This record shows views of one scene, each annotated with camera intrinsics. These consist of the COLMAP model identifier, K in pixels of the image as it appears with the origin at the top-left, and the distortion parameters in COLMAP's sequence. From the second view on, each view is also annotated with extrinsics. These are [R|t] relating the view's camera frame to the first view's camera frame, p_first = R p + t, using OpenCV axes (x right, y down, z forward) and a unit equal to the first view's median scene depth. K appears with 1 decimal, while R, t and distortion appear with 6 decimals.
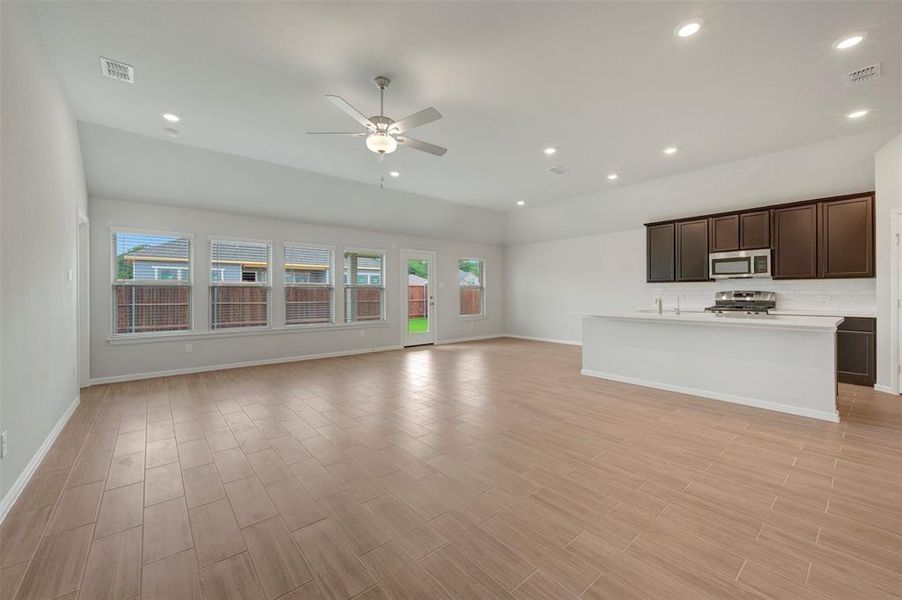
lens RADIAL K [[359.3, 0, 452.8], [0, 359.3, 290.8], [0, 0, 1]] dist [-0.000203, -0.000310]
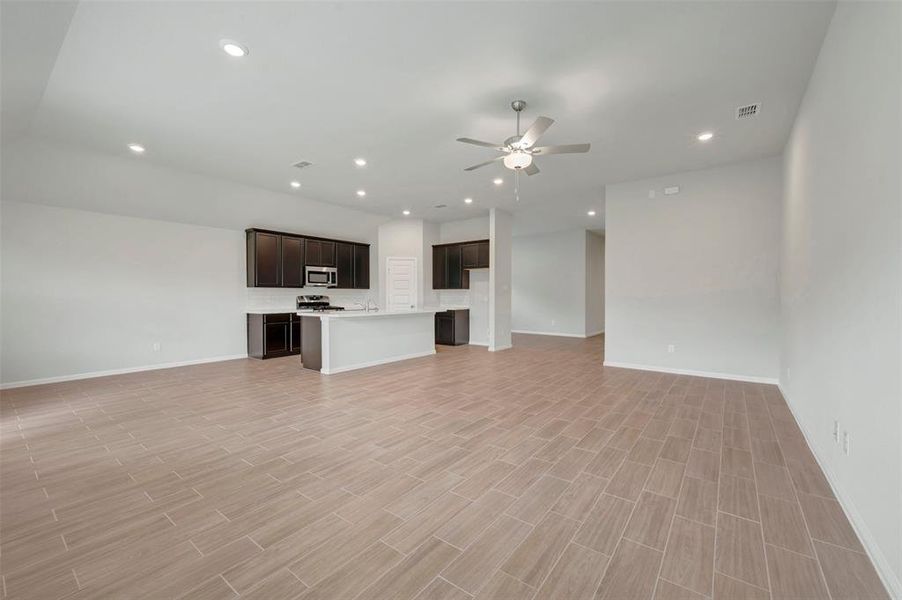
lens RADIAL K [[365.1, 0, 453.0], [0, 365.1, 297.6], [0, 0, 1]] dist [0.001050, 0.000284]
pose [[-0.221702, -0.002087, 0.975112, -0.617965], [-0.005074, 0.999987, 0.000986, 0.004169], [-0.975101, -0.004729, -0.221709, 0.726664]]
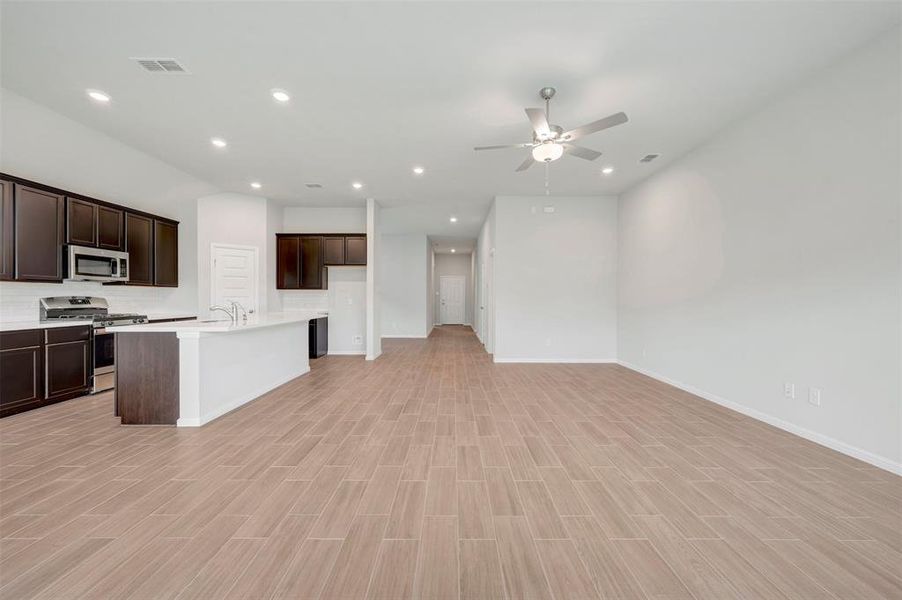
lens RADIAL K [[354.9, 0, 452.9], [0, 354.9, 298.7], [0, 0, 1]] dist [-0.000331, -0.000211]
pose [[-0.762637, 0.000687, 0.646826, -0.319516], [-0.002910, 0.999986, -0.004493, 0.005545], [-0.646820, -0.005308, -0.762624, 0.976429]]
